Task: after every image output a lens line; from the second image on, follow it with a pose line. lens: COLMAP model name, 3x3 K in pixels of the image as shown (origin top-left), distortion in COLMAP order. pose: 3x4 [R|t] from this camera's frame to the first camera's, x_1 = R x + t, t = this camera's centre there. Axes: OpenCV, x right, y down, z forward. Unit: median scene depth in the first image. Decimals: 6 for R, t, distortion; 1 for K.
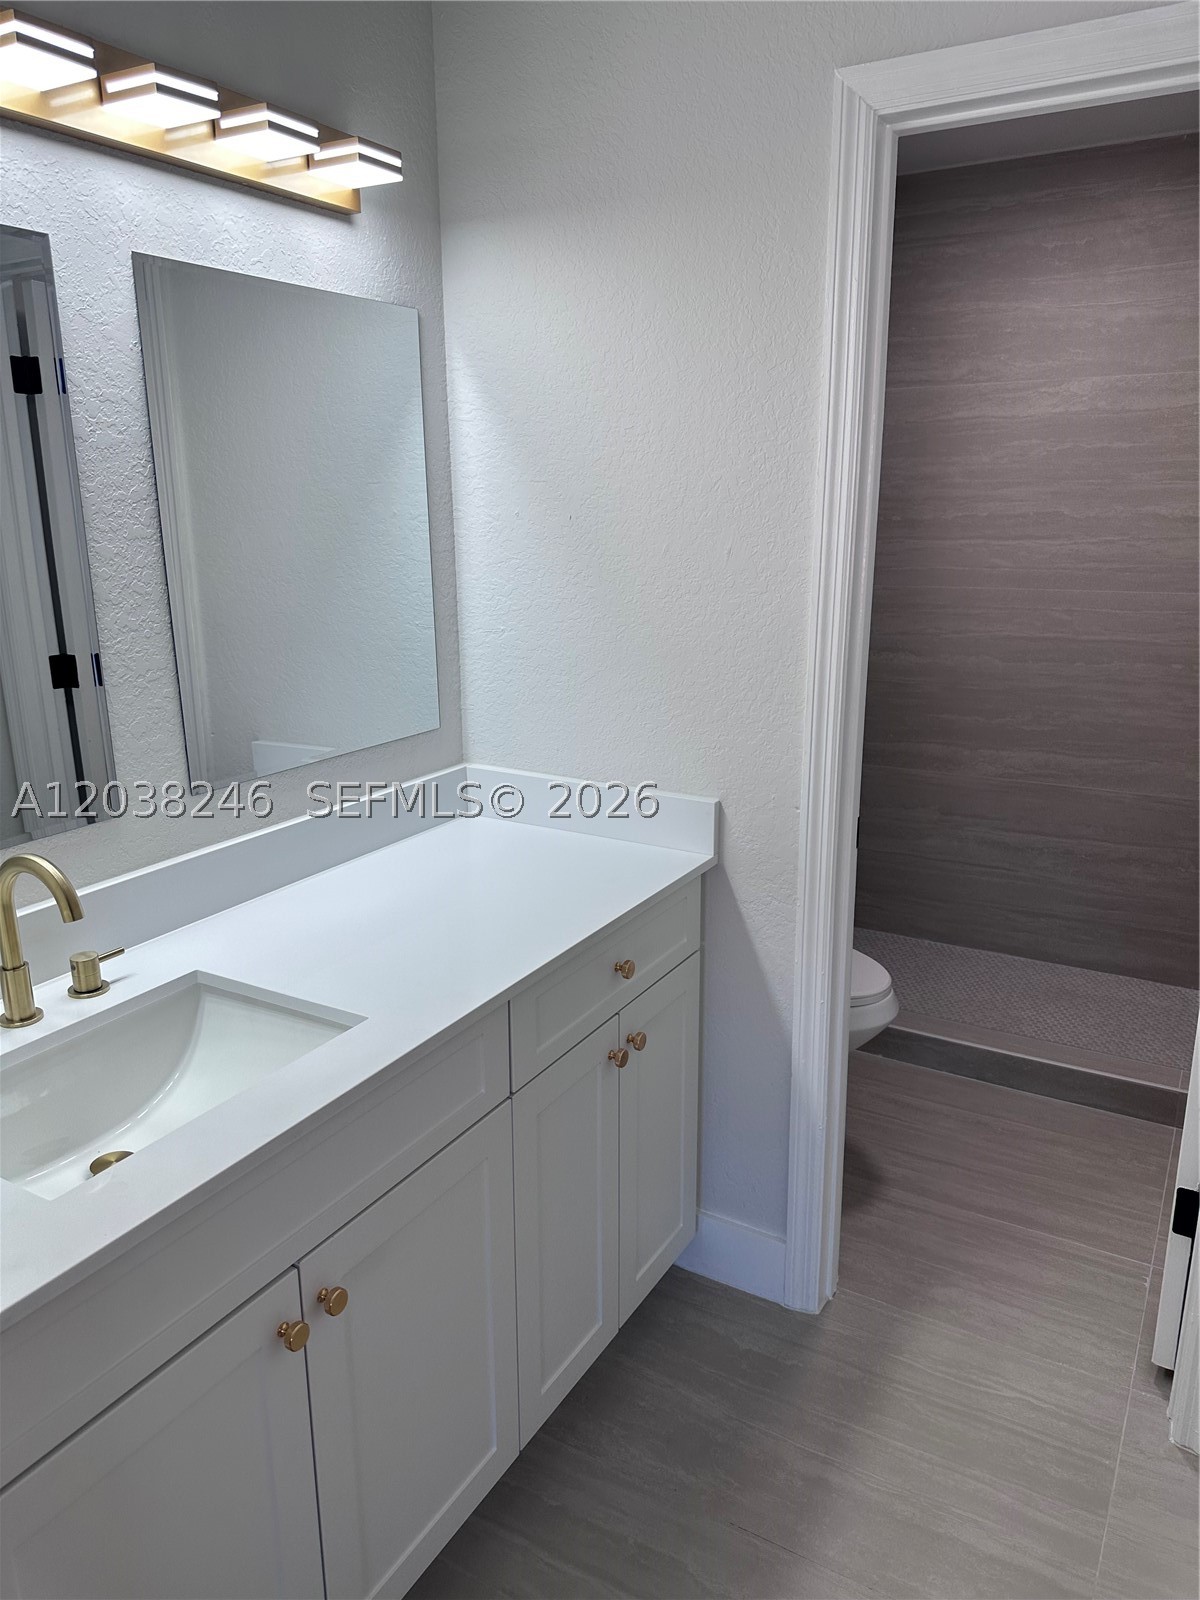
lens RADIAL K [[1145.3, 0, 581.4], [0, 1145.3, 789.2], [0, 0, 1]] dist [0.069007, -0.103063]
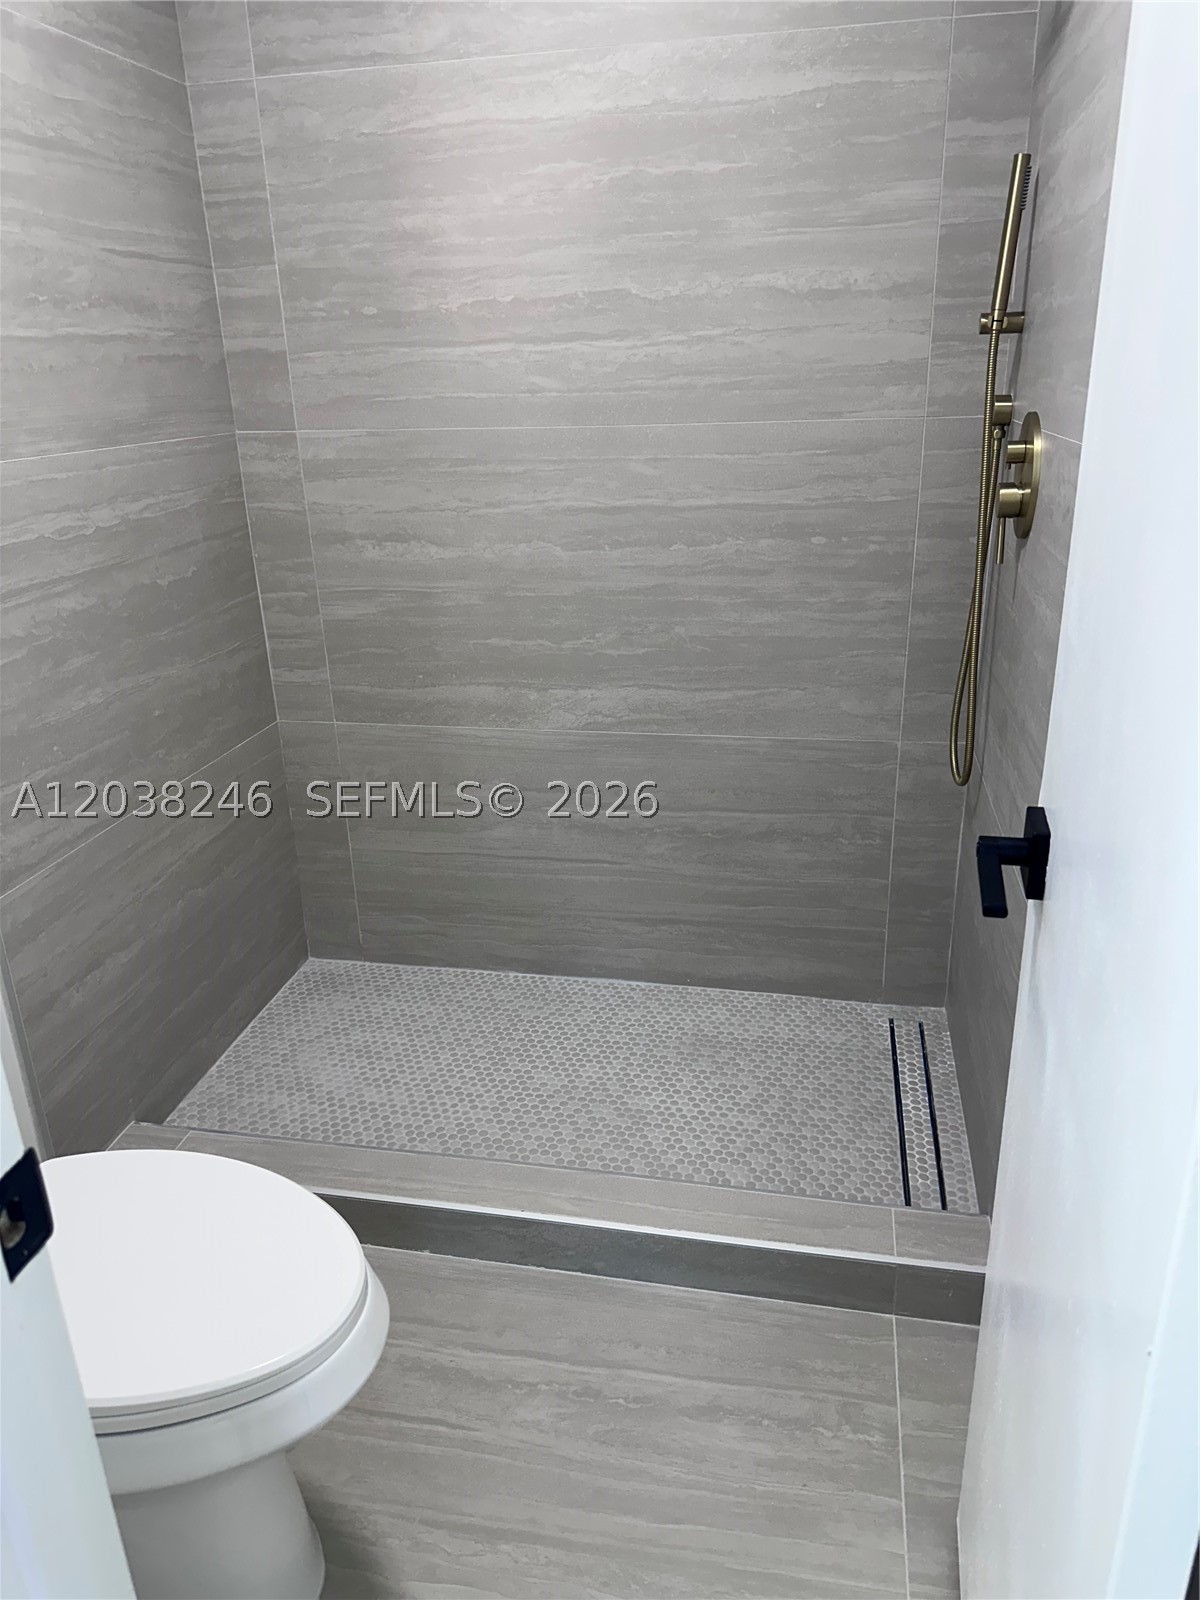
lens RADIAL K [[1145.3, 0, 596.7], [0, 1145.3, 803.5], [0, 0, 1]] dist [0.069007, -0.103063]
pose [[0.943019, -0.131747, 0.305545, 0.149260], [0.101218, 0.988338, 0.113764, -0.038115], [-0.316970, -0.076355, 0.945357, 0.342682]]
